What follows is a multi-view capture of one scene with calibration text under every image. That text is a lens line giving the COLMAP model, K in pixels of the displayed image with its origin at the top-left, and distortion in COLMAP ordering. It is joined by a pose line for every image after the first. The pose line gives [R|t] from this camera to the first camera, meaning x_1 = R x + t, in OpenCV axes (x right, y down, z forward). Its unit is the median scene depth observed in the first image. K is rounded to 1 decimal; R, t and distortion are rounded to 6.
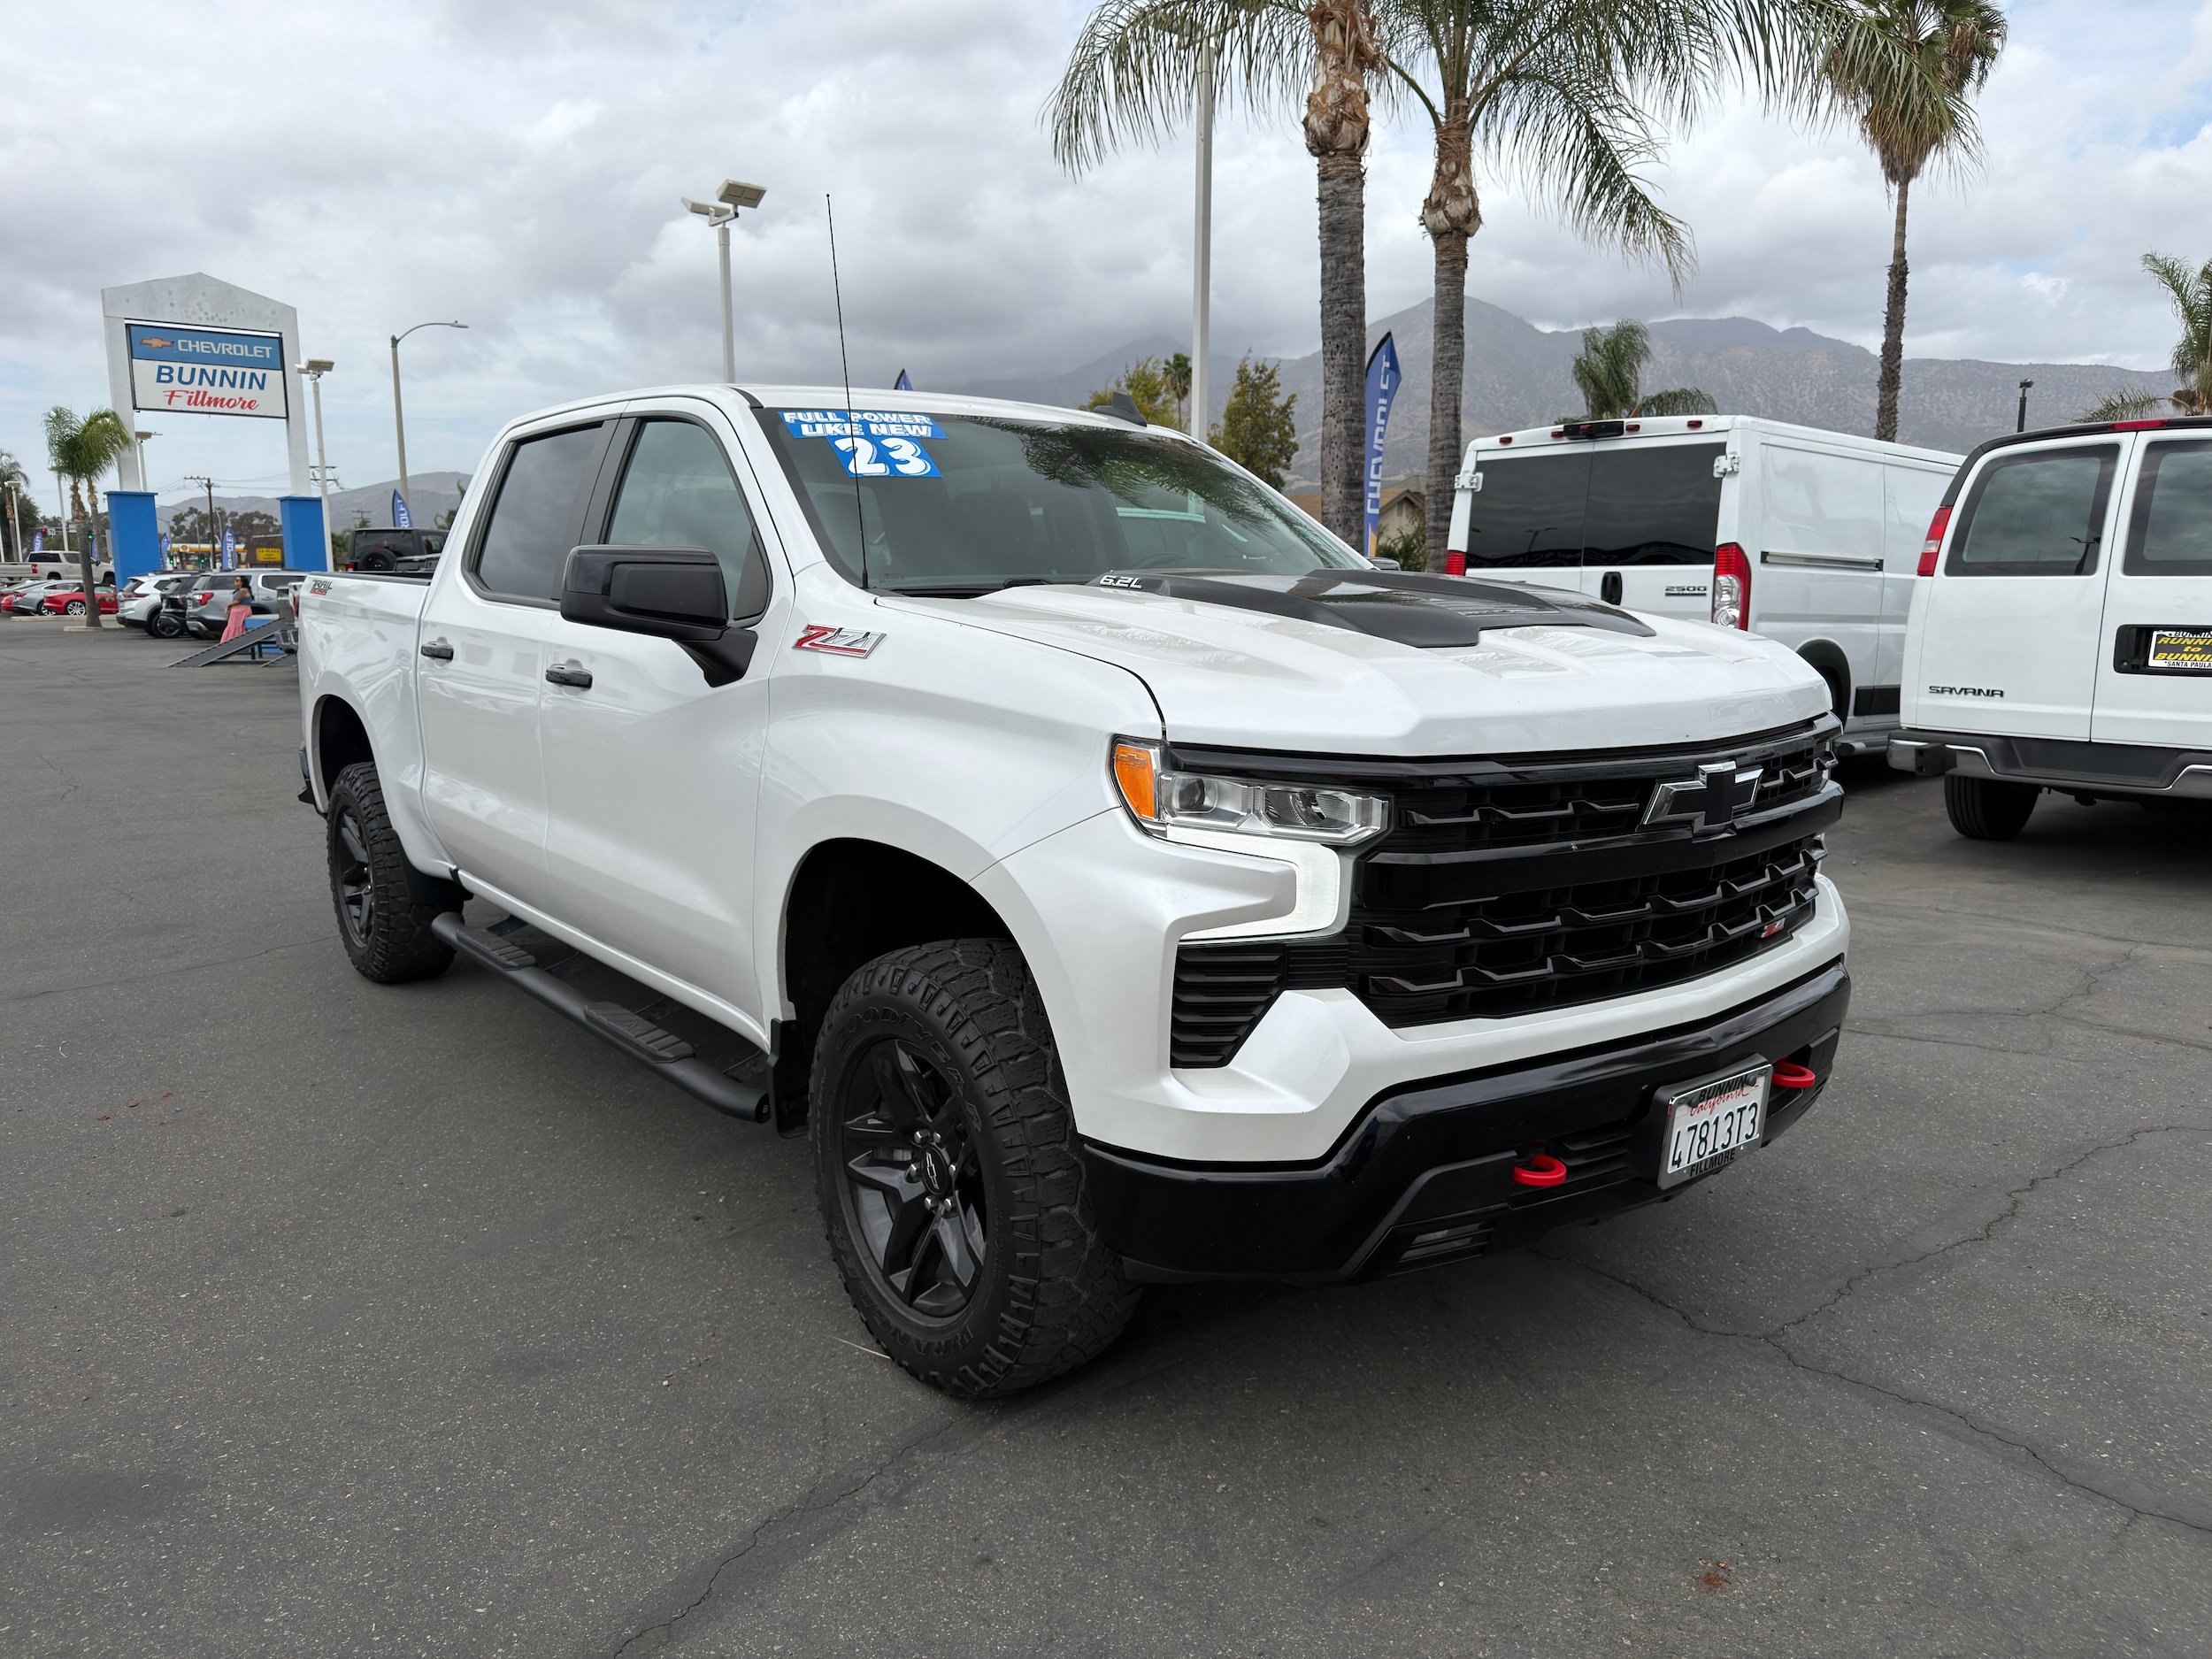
lens RADIAL K [[1577.7, 0, 1115.3], [0, 1577.7, 832.6], [0, 0, 1]] dist [0.025202, -0.026360]
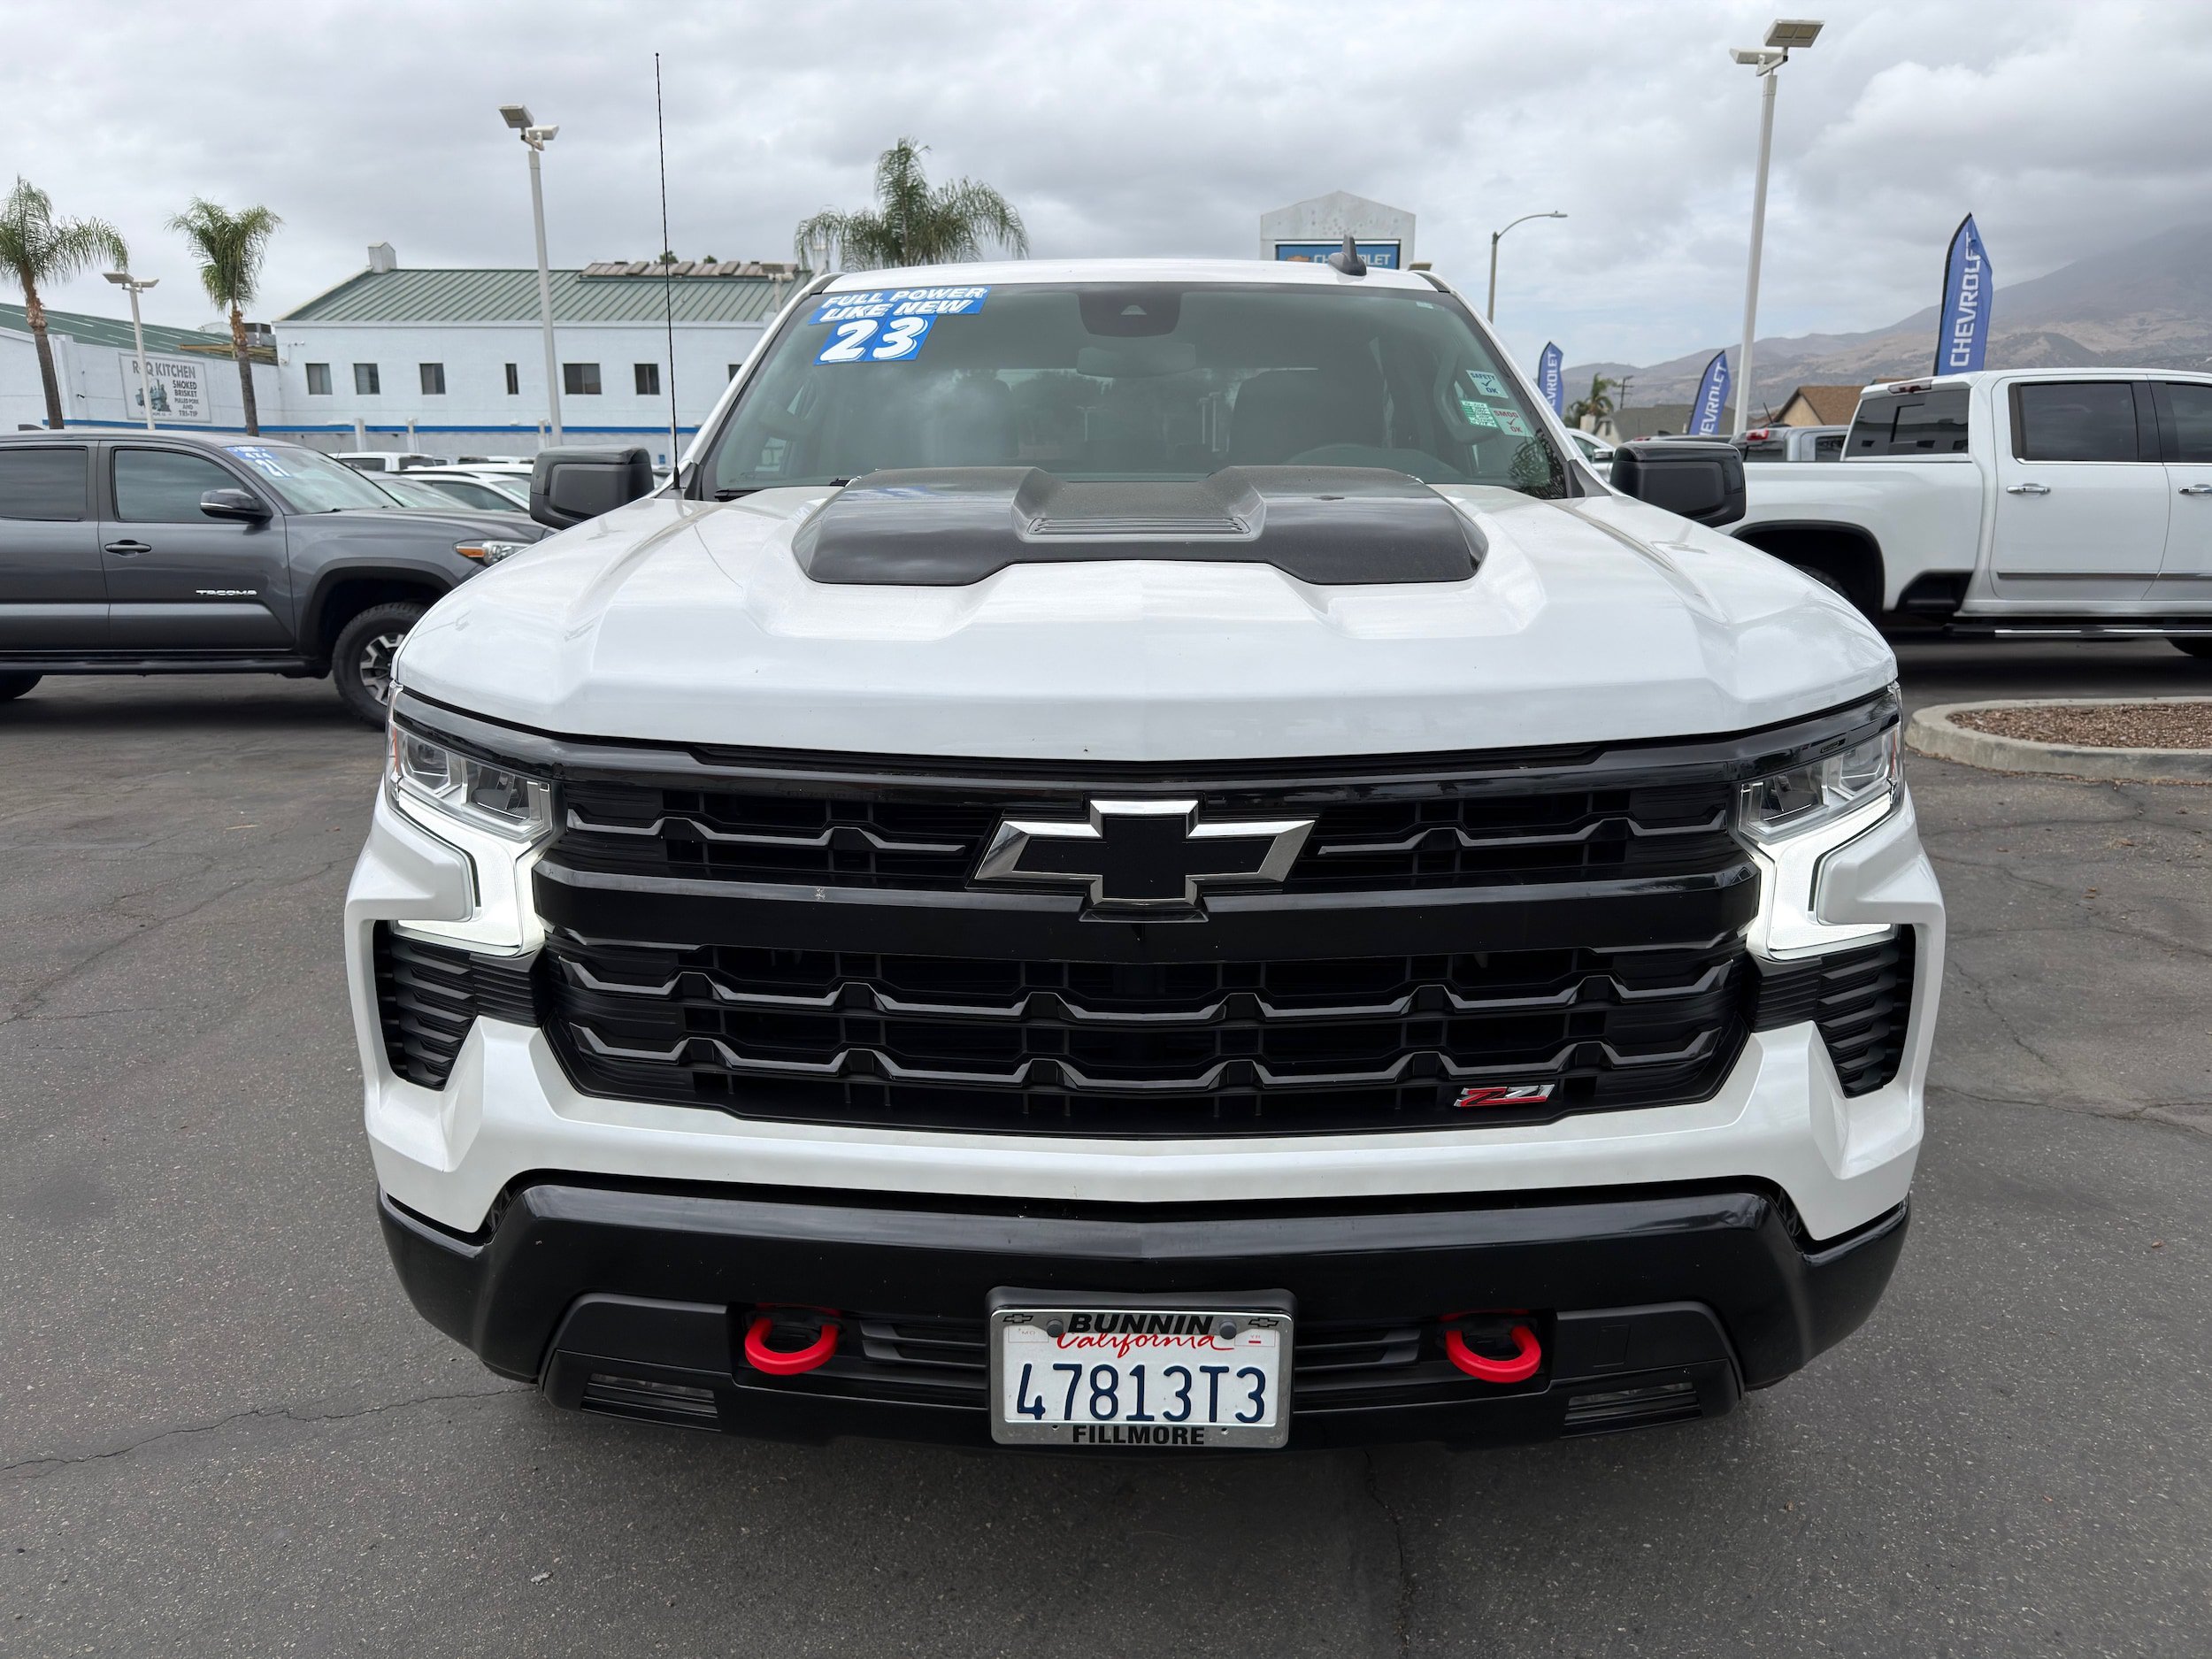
lens RADIAL K [[1585.8, 0, 1106.6], [0, 1585.8, 820.6], [0, 0, 1]] dist [0.003920, -0.002540]
pose [[0.769182, 0.137284, -0.624109, 0.719092], [-0.100112, 0.990479, 0.094490, -0.088334], [0.631139, -0.010199, 0.775603, 0.505484]]
